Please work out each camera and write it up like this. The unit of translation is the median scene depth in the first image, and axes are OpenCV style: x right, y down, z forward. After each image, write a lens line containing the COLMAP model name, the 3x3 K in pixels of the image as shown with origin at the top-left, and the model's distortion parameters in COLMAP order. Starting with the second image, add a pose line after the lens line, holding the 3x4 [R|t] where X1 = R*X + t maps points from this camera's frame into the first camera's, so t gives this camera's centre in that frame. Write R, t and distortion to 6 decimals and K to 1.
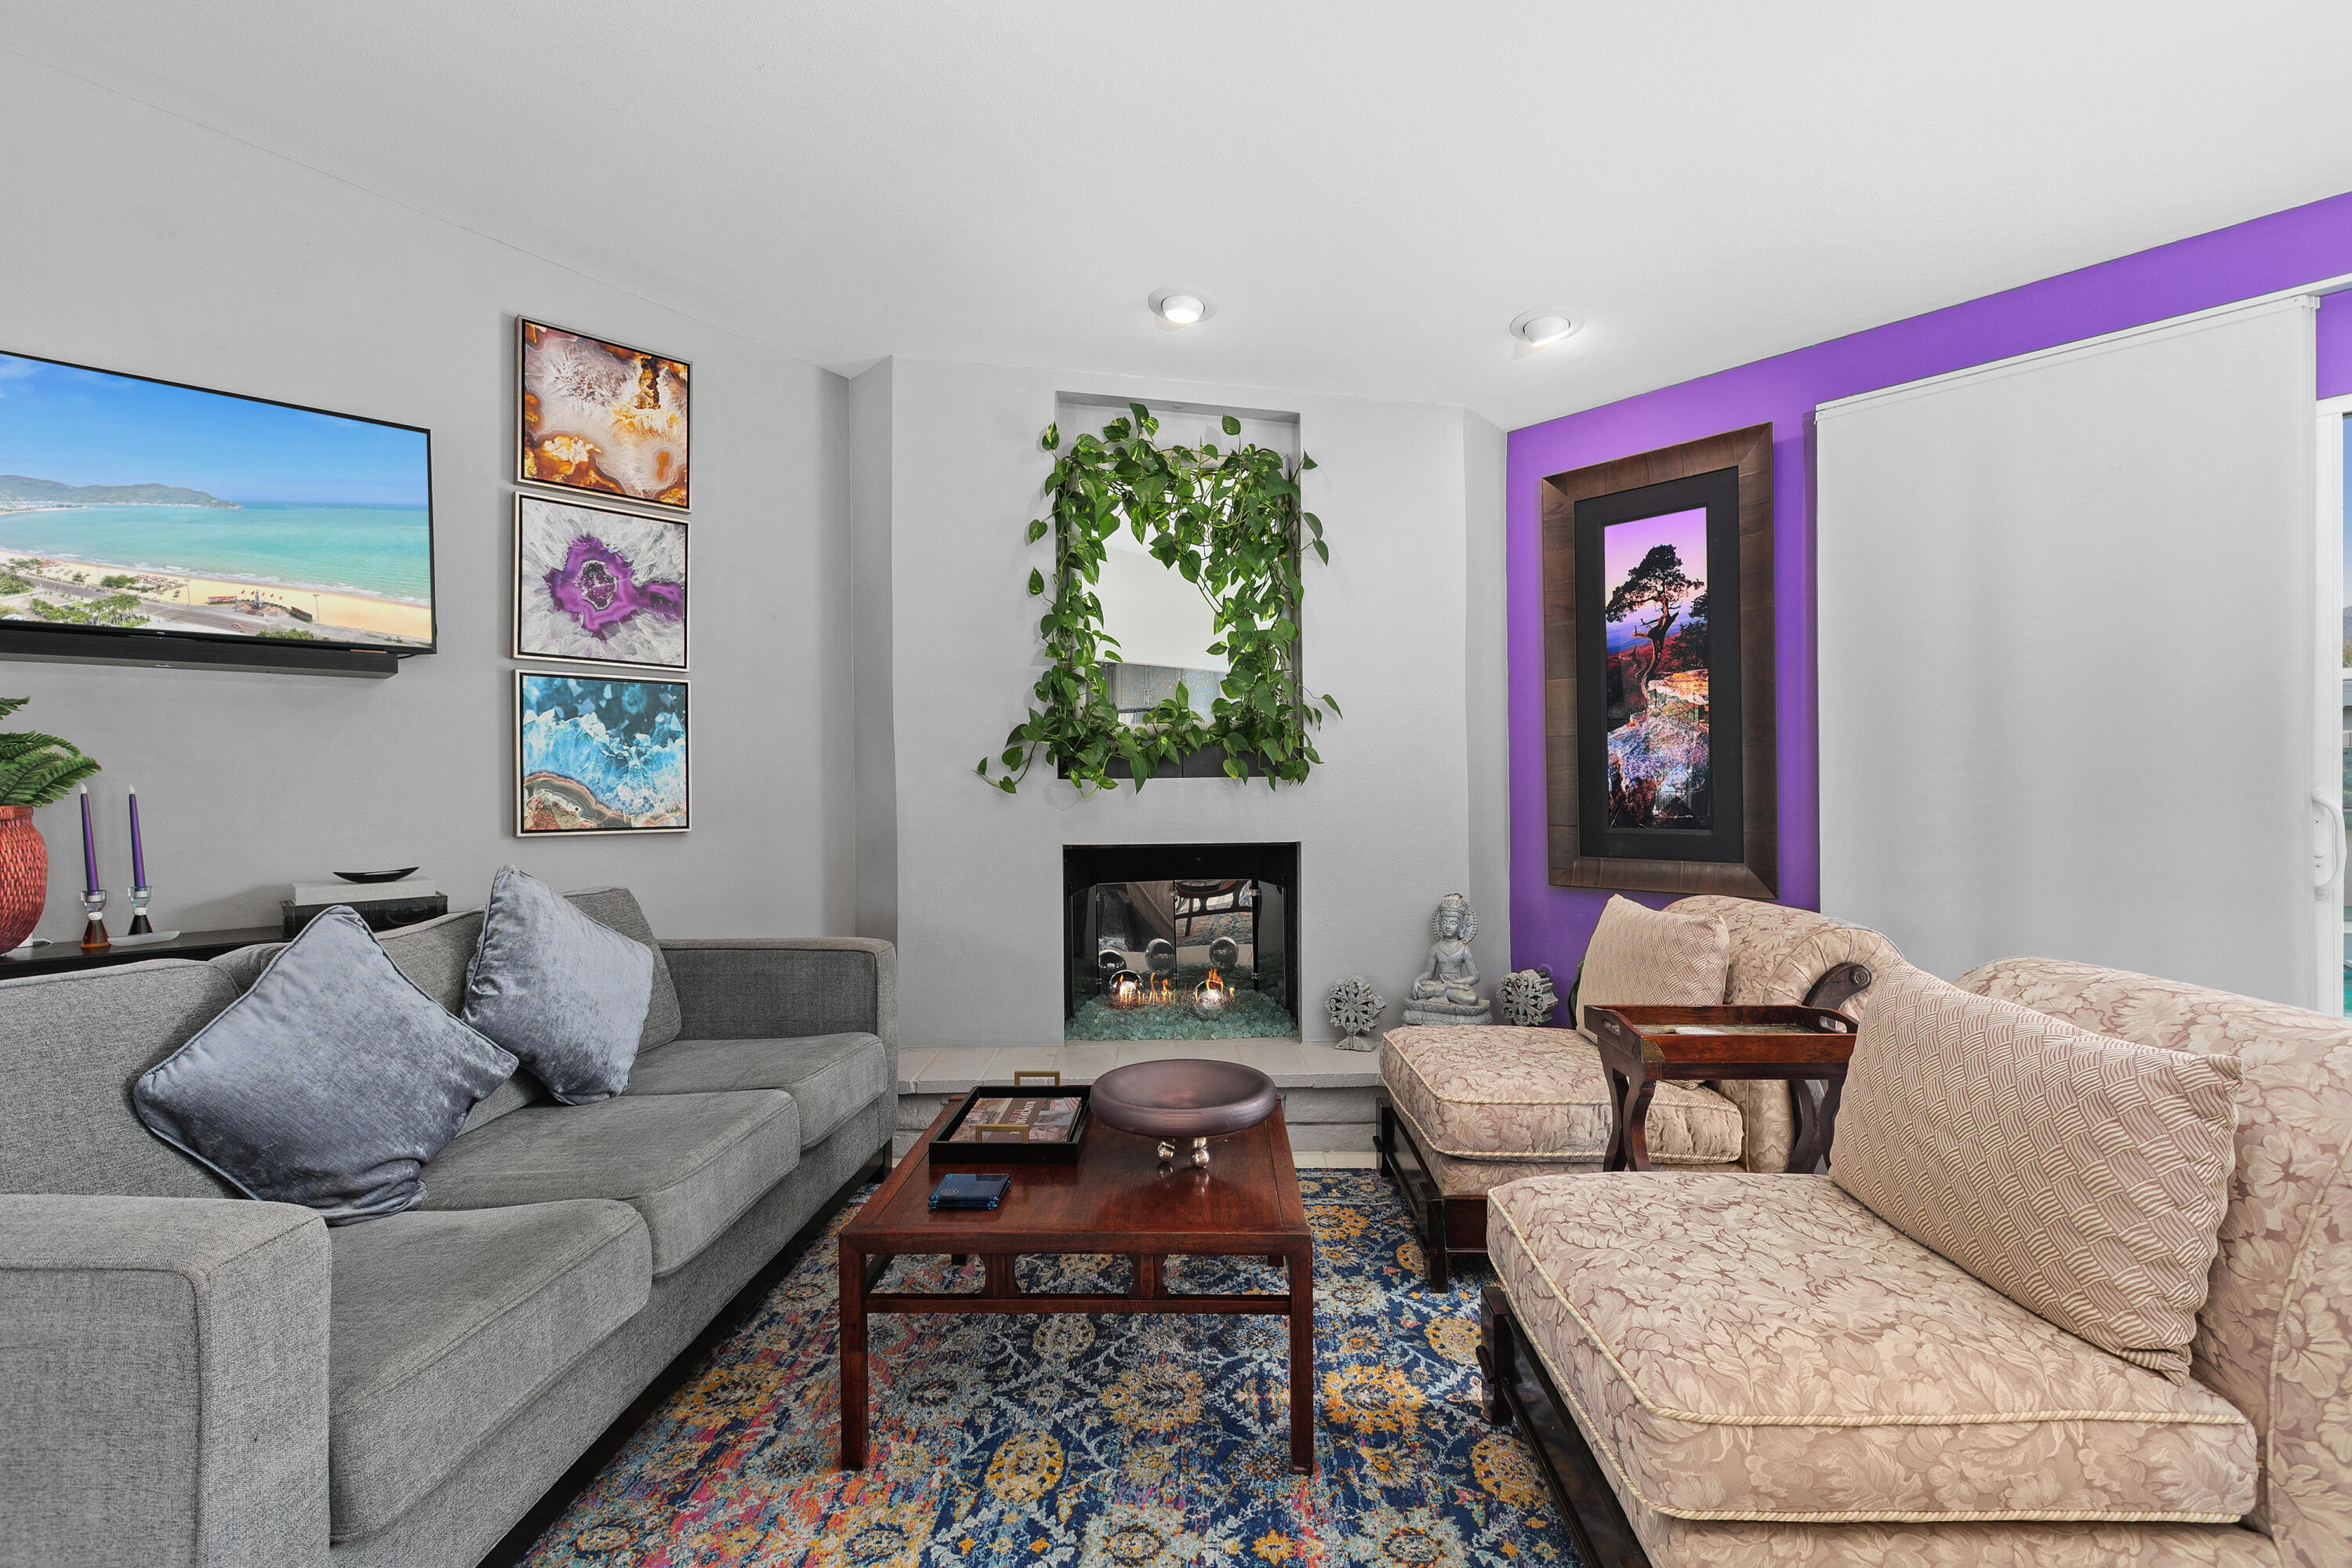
lens RADIAL K [[1060.9, 0, 1171.2], [0, 1060.9, 786.6], [0, 0, 1]] dist [-0.000491, -0.000159]
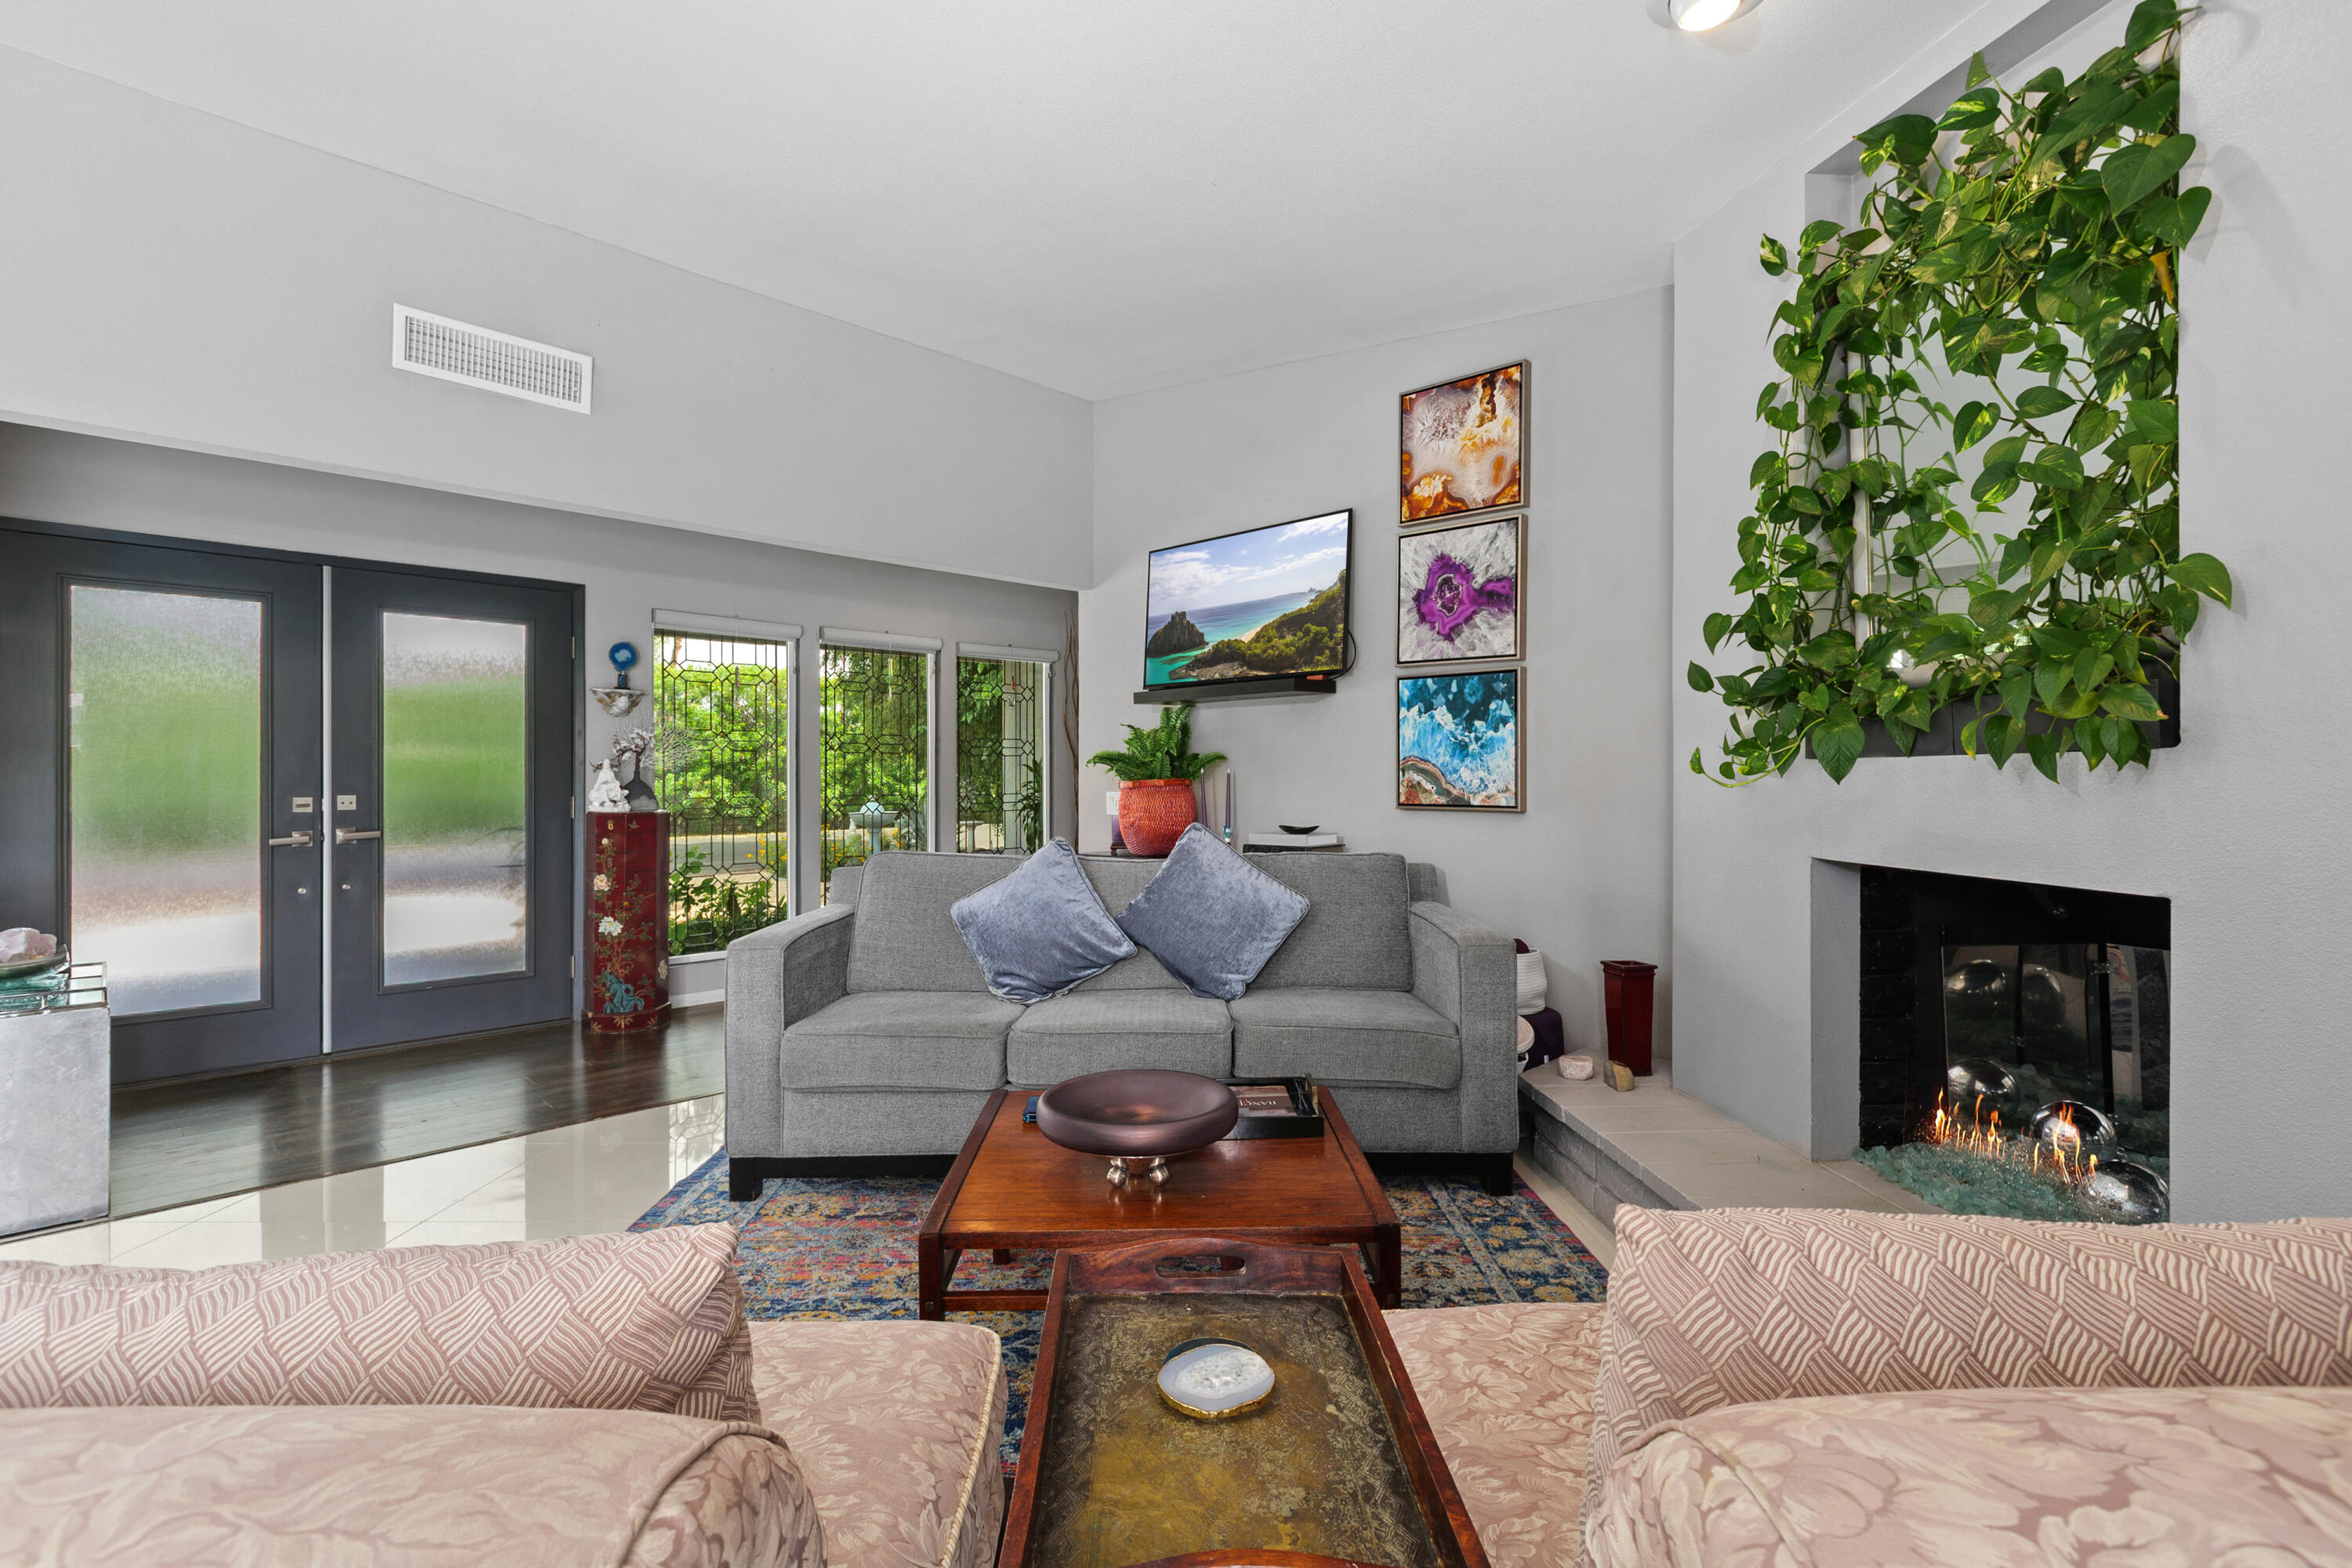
lens RADIAL K [[1080.9, 0, 1173.2], [0, 1080.9, 769.9], [0, 0, 1]] dist [-0.000149, -0.000022]
pose [[0.034930, 0.003486, -0.999384, 0.609944], [0.004252, 0.999984, 0.003637, -0.004039], [0.999381, -0.004377, 0.034915, 0.634625]]
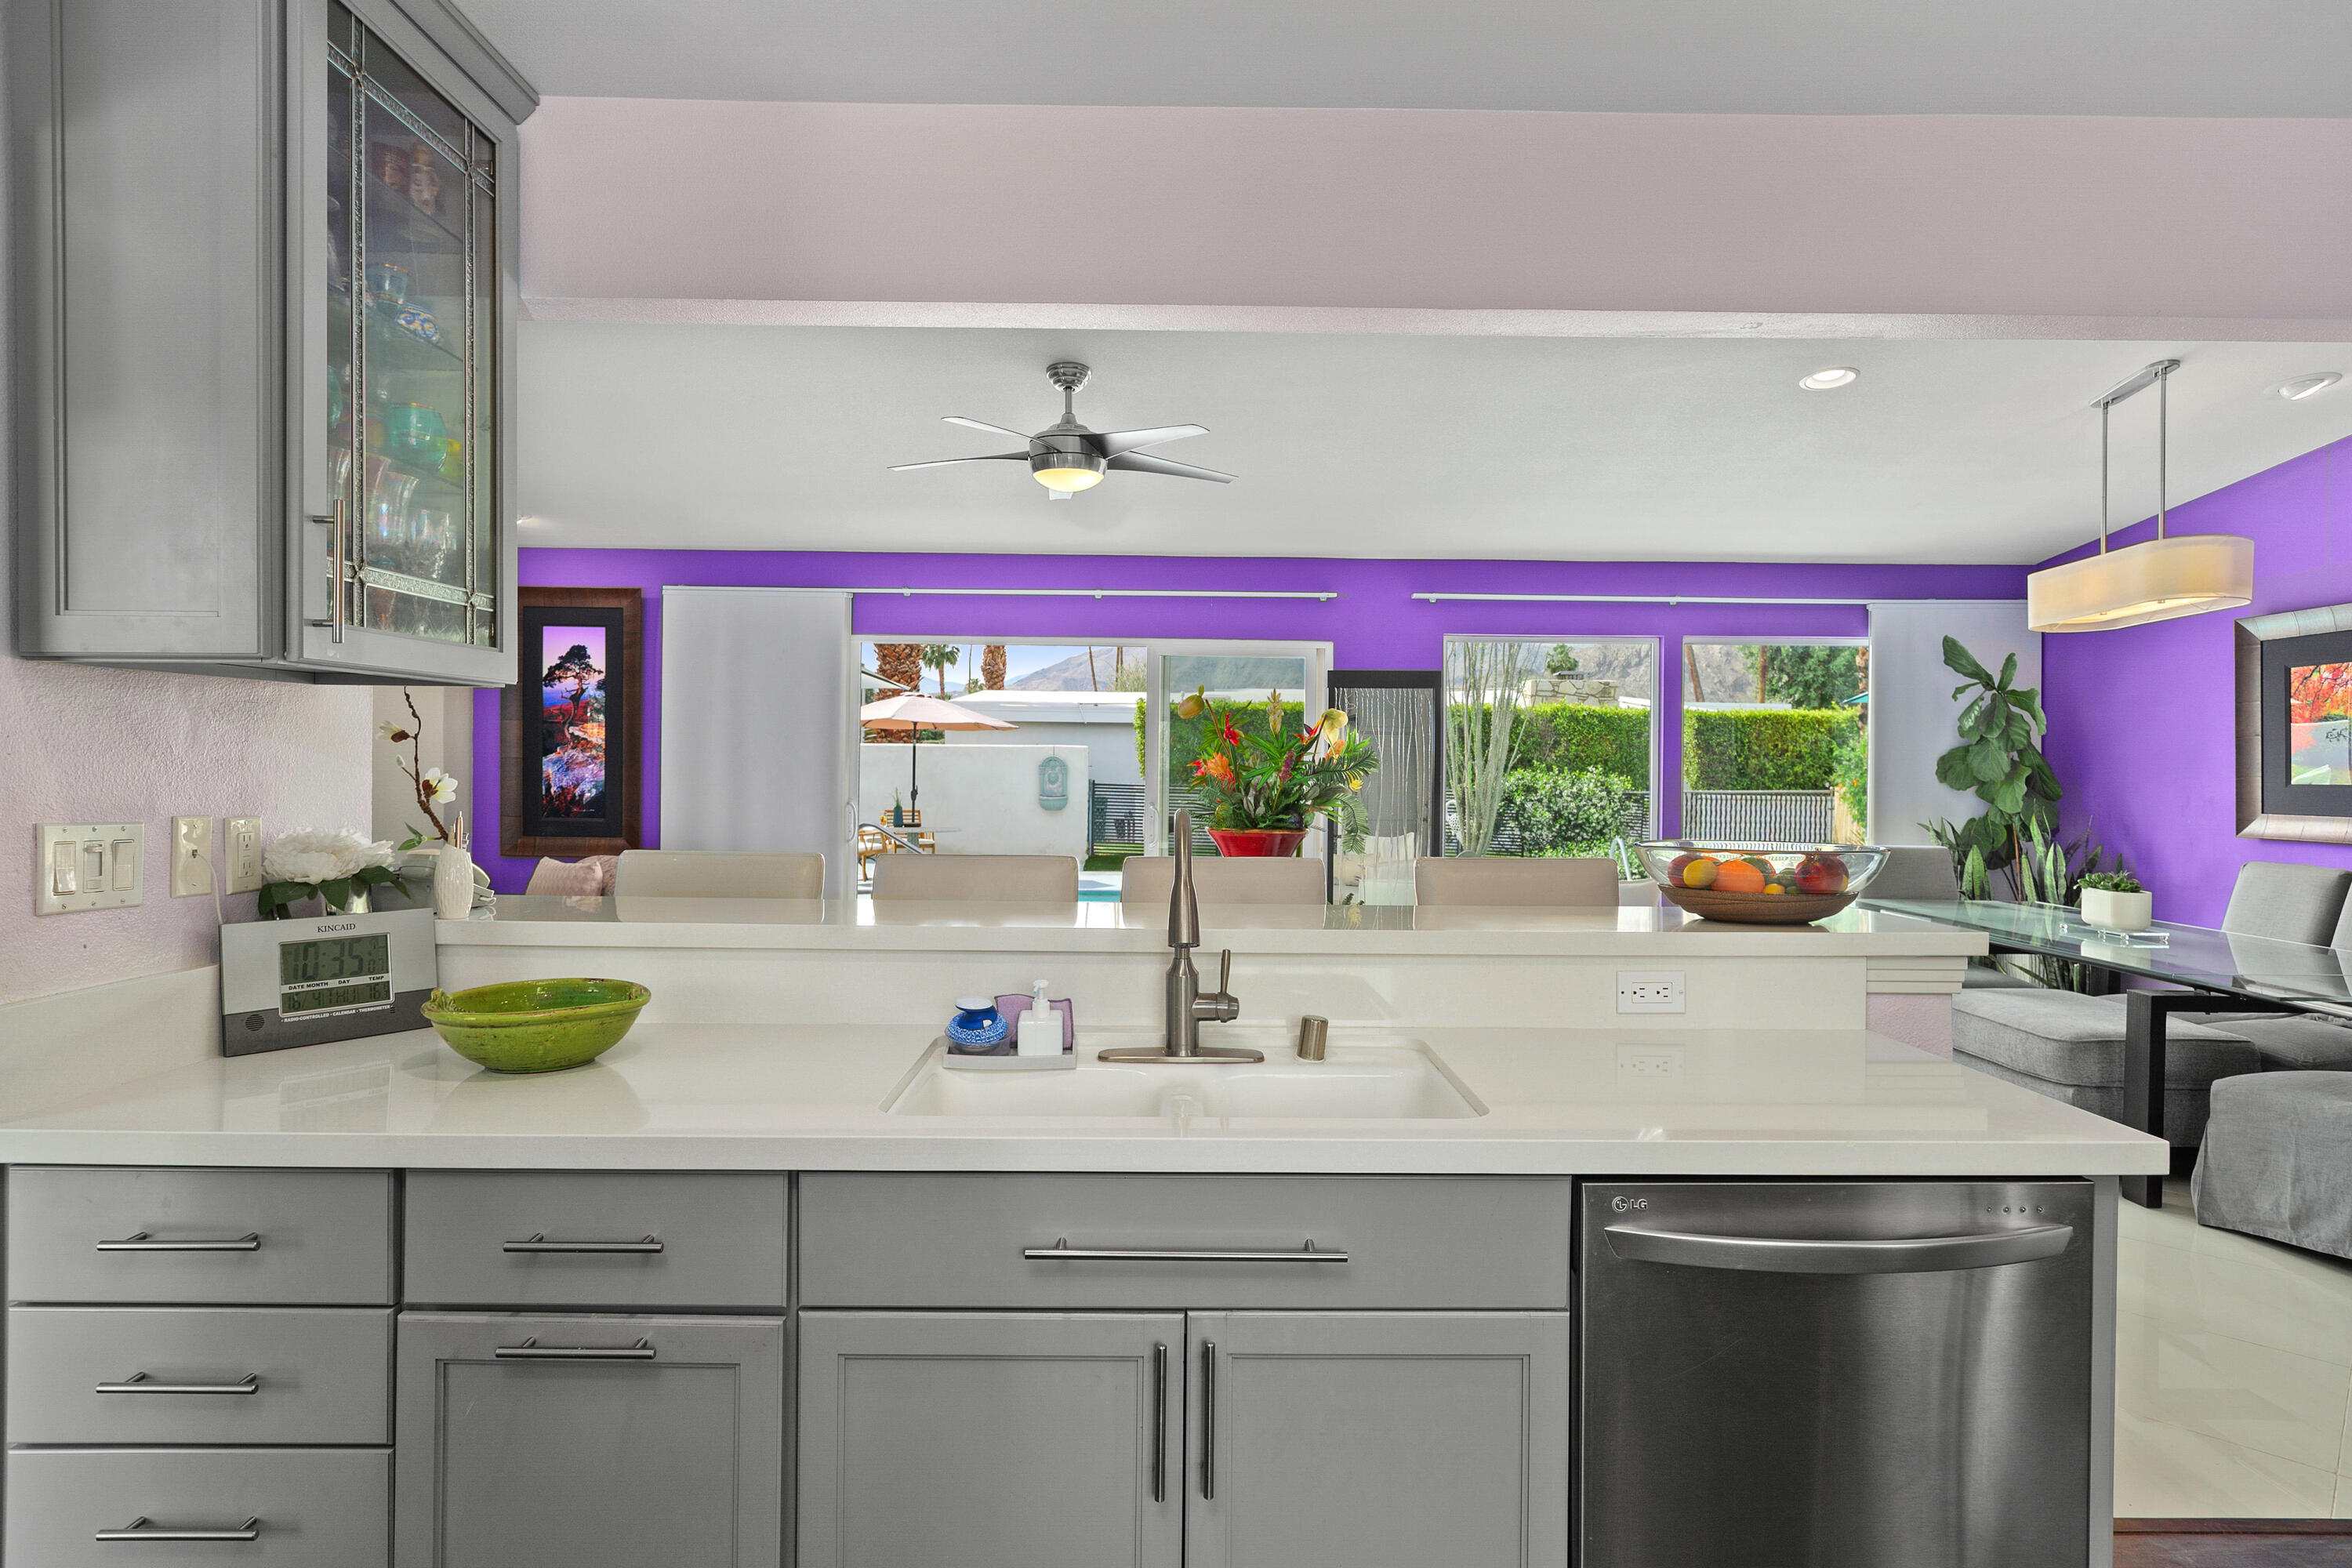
lens RADIAL K [[1276.7, 0, 1176.0], [0, 1276.7, 784.0], [0, 0, 1]] dist [-0.000339, -0.000551]
pose [[0.665898, 0.008967, 0.745989, -0.397761], [-0.020536, 0.999769, 0.006314, -0.044962], [-0.745760, -0.019524, 0.665929, -1.019315]]
